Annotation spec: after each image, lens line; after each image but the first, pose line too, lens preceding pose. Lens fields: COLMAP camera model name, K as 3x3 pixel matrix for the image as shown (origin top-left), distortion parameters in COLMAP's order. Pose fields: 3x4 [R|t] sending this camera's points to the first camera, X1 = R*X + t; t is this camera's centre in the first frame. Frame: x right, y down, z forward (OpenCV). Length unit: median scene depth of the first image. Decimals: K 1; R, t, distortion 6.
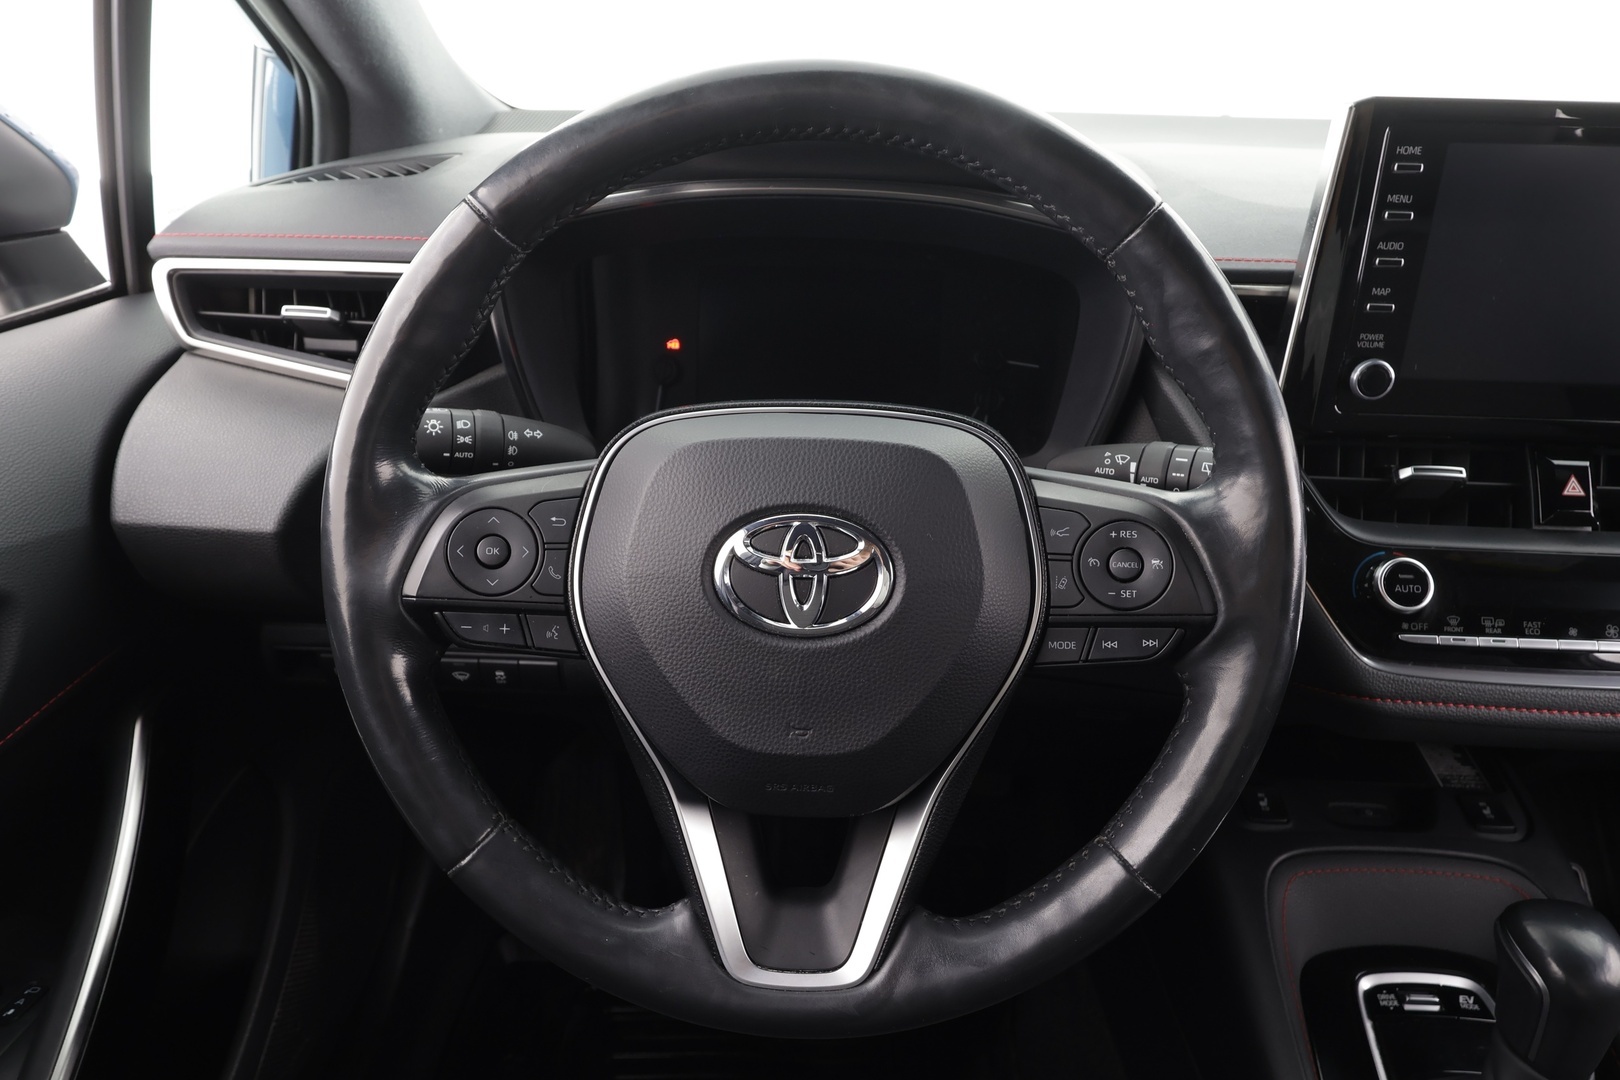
lens RADIAL K [[1075.4, 0, 810.0], [0, 1075.4, 540.0], [0, 0, 1]] dist [0.003783, 0.003450]
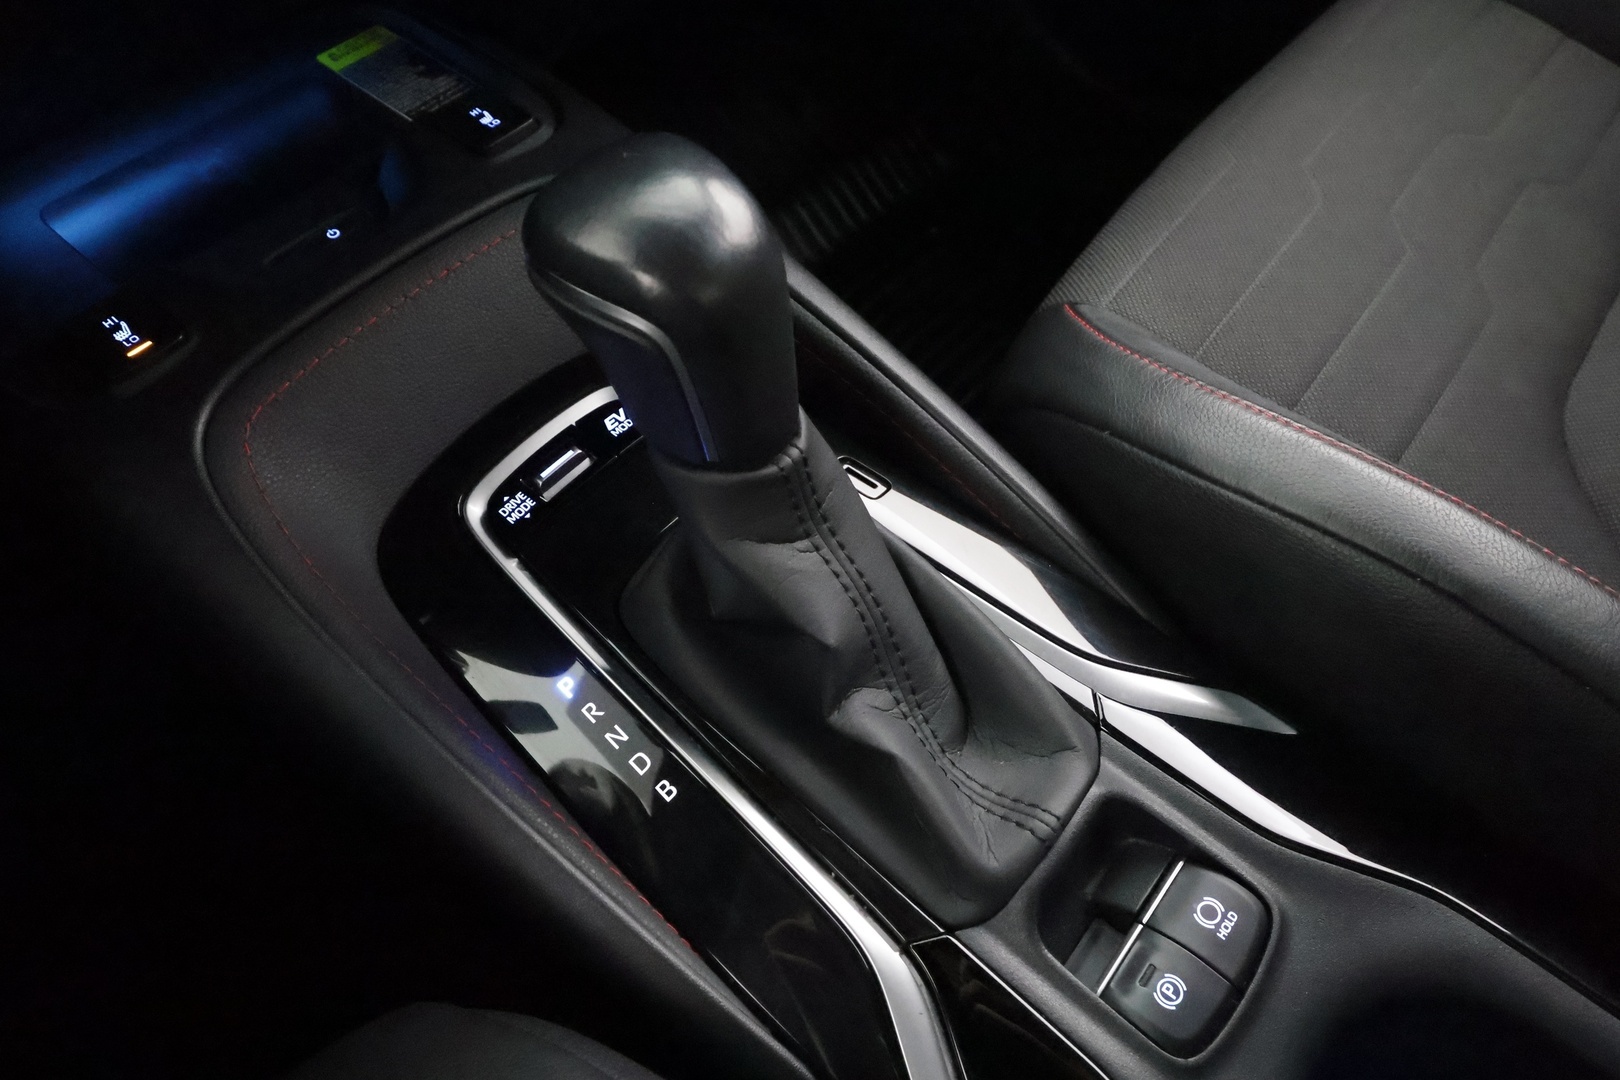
lens RADIAL K [[1053.3, 0, 810.0], [0, 1053.3, 540.0], [0, 0, 1]] dist [-0.006587, -0.001373]
pose [[0.609146, -0.660147, 0.439484, 0.462322], [0.432616, 0.741052, 0.513503, 0.277072], [-0.664668, -0.122671, 0.736999, 0.611259]]
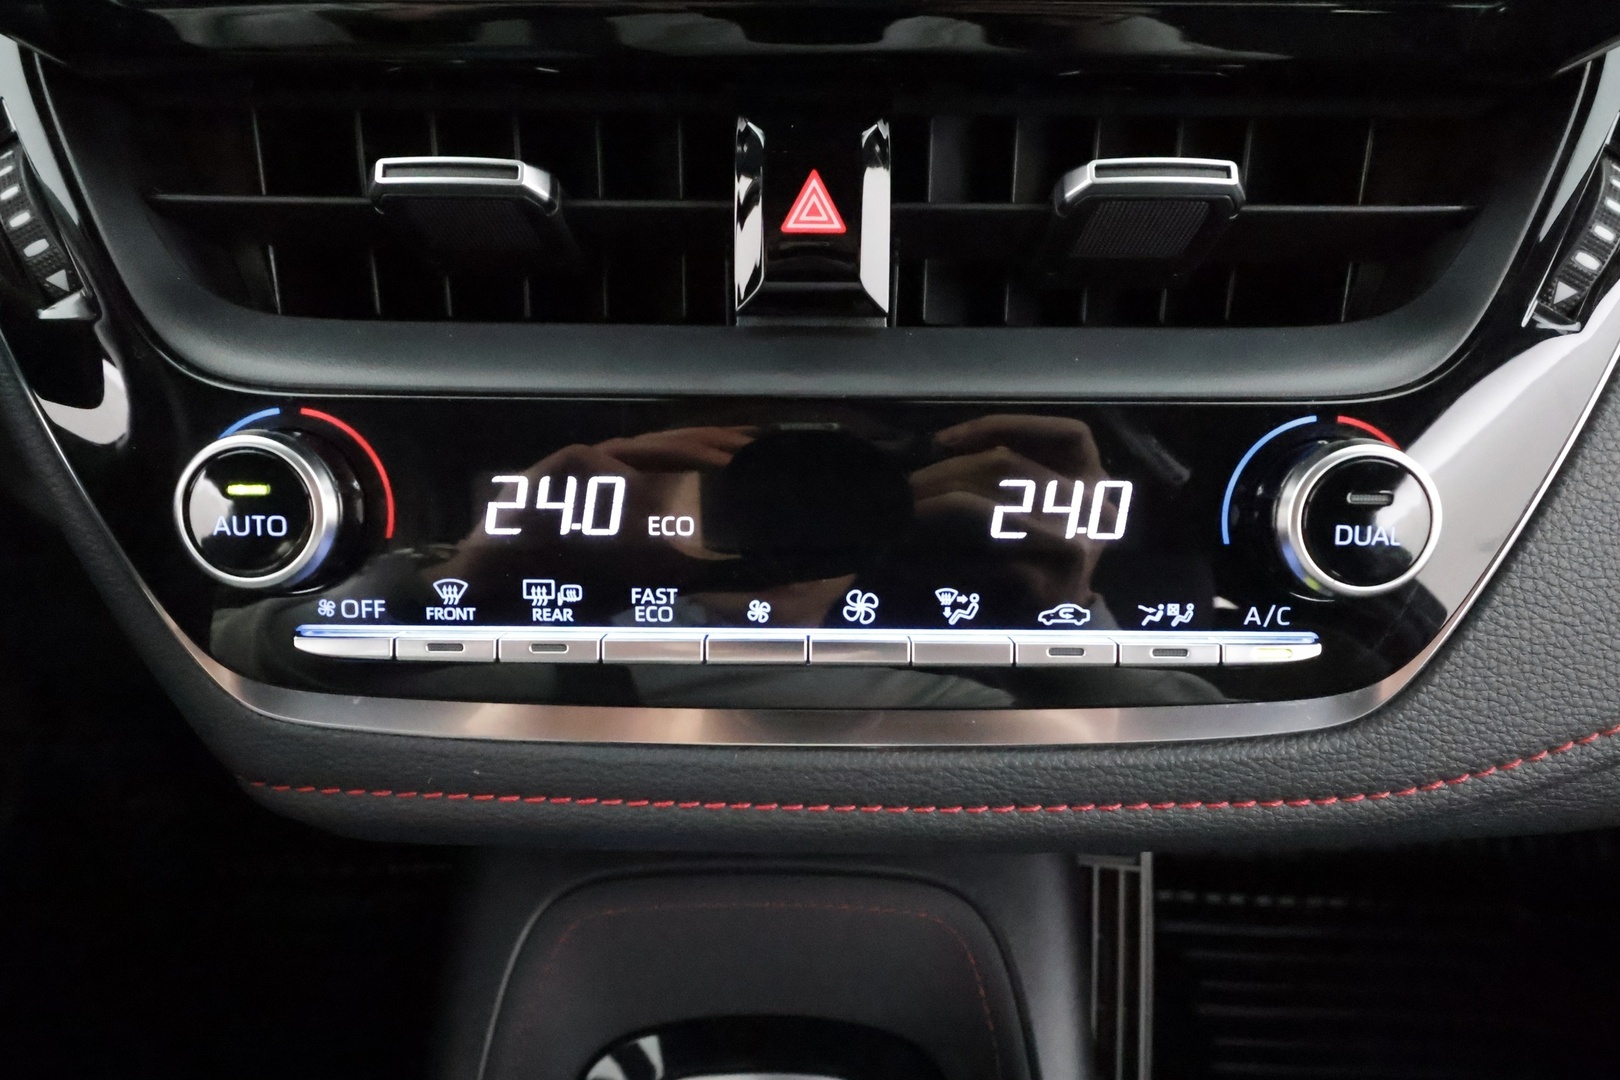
lens RADIAL K [[1053.3, 0, 810.0], [0, 1053.3, 540.0], [0, 0, 1]] dist [-0.006587, -0.001373]
pose [[0.999285, -0.033143, 0.018169, 0.736881], [0.027493, 0.967252, 0.252326, -0.032046], [-0.025936, -0.251646, 0.967472, 0.665938]]
